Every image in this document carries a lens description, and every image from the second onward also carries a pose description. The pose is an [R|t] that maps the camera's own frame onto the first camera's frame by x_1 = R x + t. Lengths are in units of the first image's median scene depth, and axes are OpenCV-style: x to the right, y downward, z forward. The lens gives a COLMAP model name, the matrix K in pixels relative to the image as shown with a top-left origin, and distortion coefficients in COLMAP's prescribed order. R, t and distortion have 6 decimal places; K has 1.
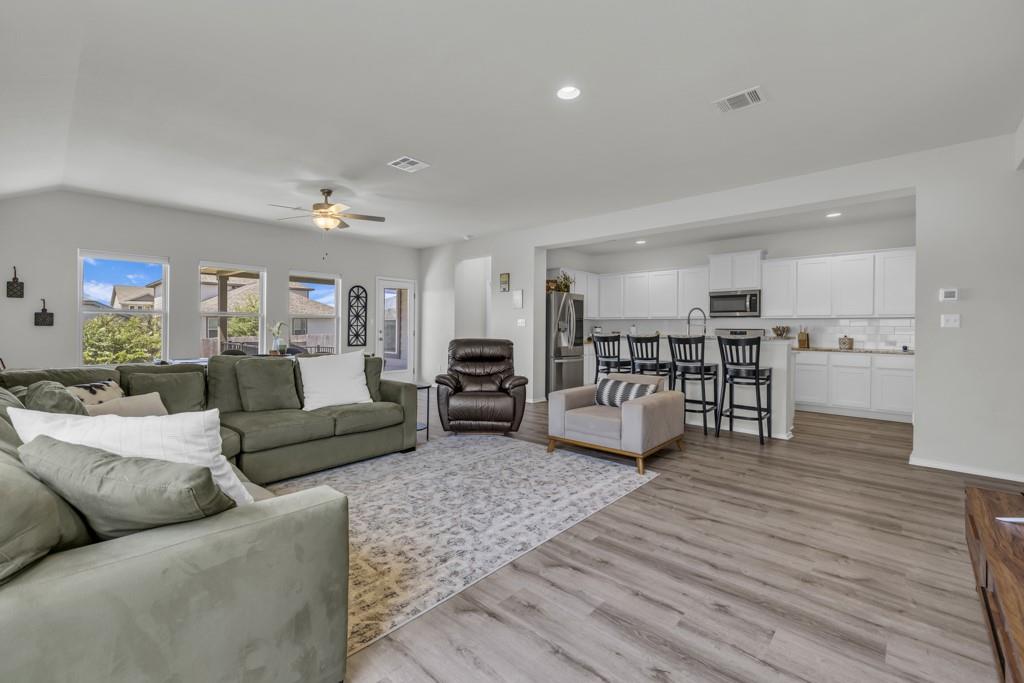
lens RADIAL K [[438.4, 0, 502.6], [0, 438.4, 335.8], [0, 0, 1]] dist [0.001999, 0.000264]
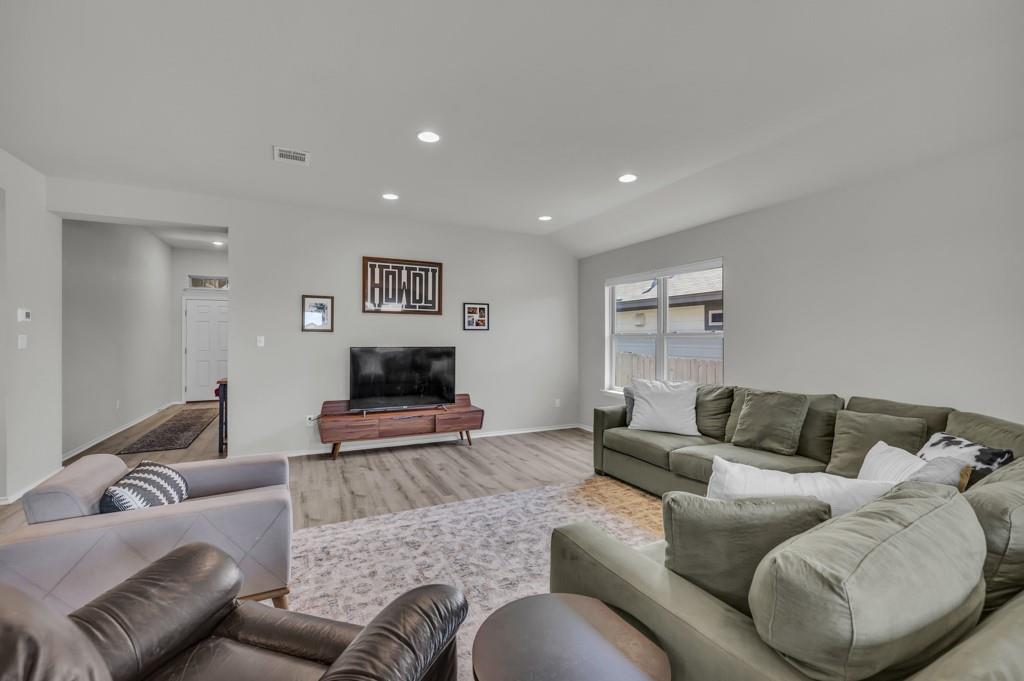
lens RADIAL K [[431.2, 0, 505.3], [0, 431.2, 337.9], [0, 0, 1]] dist [0.001846, -0.000031]
pose [[-0.932450, -0.012030, 0.361100, -0.346584], [-0.004867, 0.999773, 0.020738, -0.072465], [-0.361267, 0.017580, -0.932297, 1.618627]]
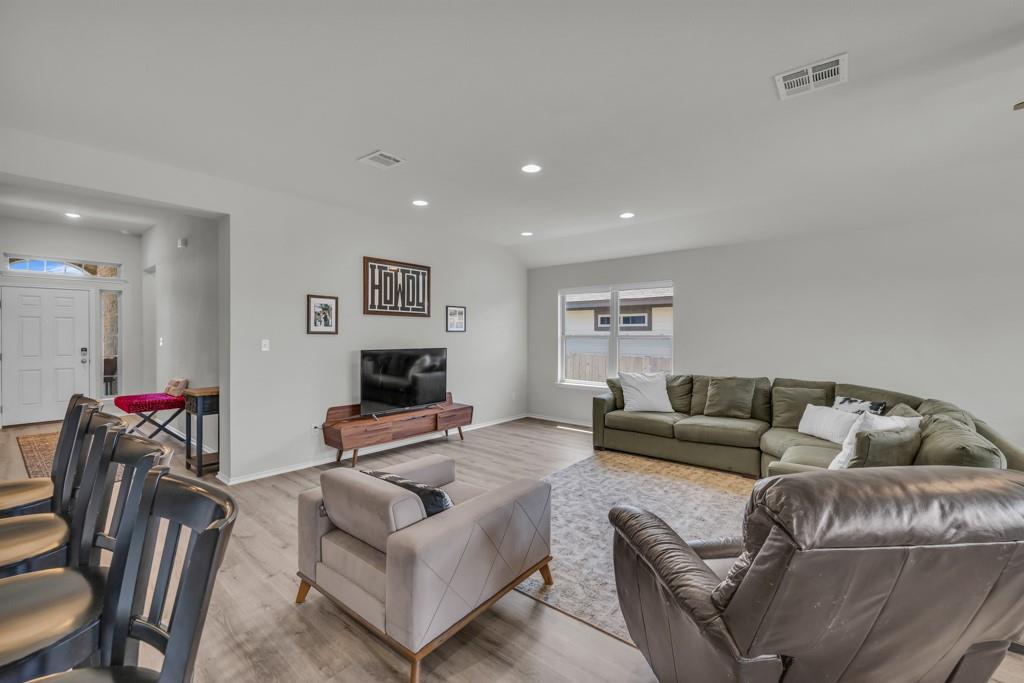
lens RADIAL K [[429.6, 0, 505.7], [0, 429.6, 336.3], [0, 0, 1]] dist [-0.000368, -0.000031]
pose [[-0.998706, -0.012381, -0.049322, 0.234486], [-0.013540, 0.999638, 0.023237, -0.091843], [0.049017, 0.023875, -0.998513, 1.867648]]
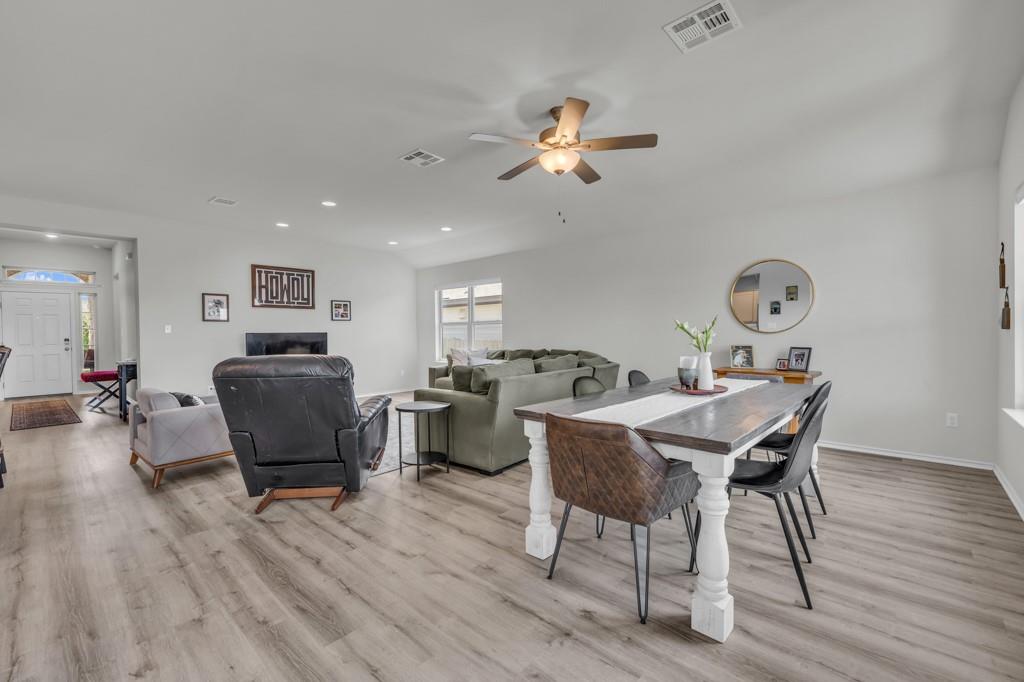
lens RADIAL K [[431.2, 0, 505.3], [0, 431.2, 338.4], [0, 0, 1]] dist [0.001846, -0.000031]
pose [[-0.999932, 0.003214, -0.011240, -0.471336], [0.002847, 0.999466, 0.032539, -0.045276], [0.011338, 0.032505, -0.999407, 2.366268]]
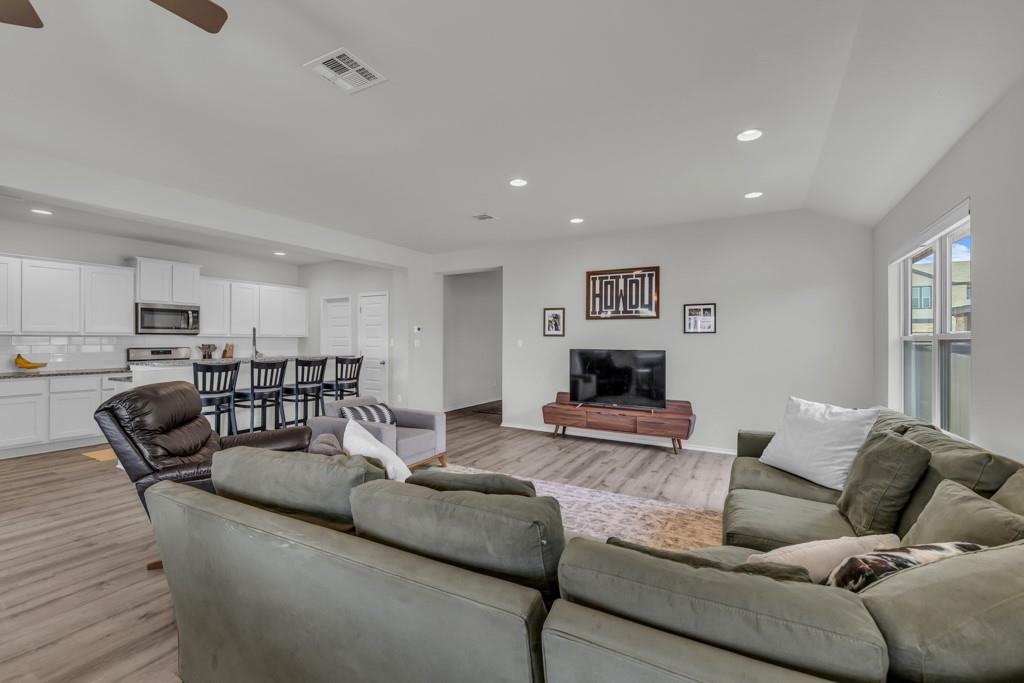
lens RADIAL K [[438.4, 0, 502.6], [0, 438.4, 335.8], [0, 0, 1]] dist [0.001999, 0.000264]
pose [[-0.221820, -0.001117, 0.975087, -0.990540], [0.012837, 0.999909, 0.004066, -0.072923], [-0.975003, 0.013419, -0.221785, 1.140378]]
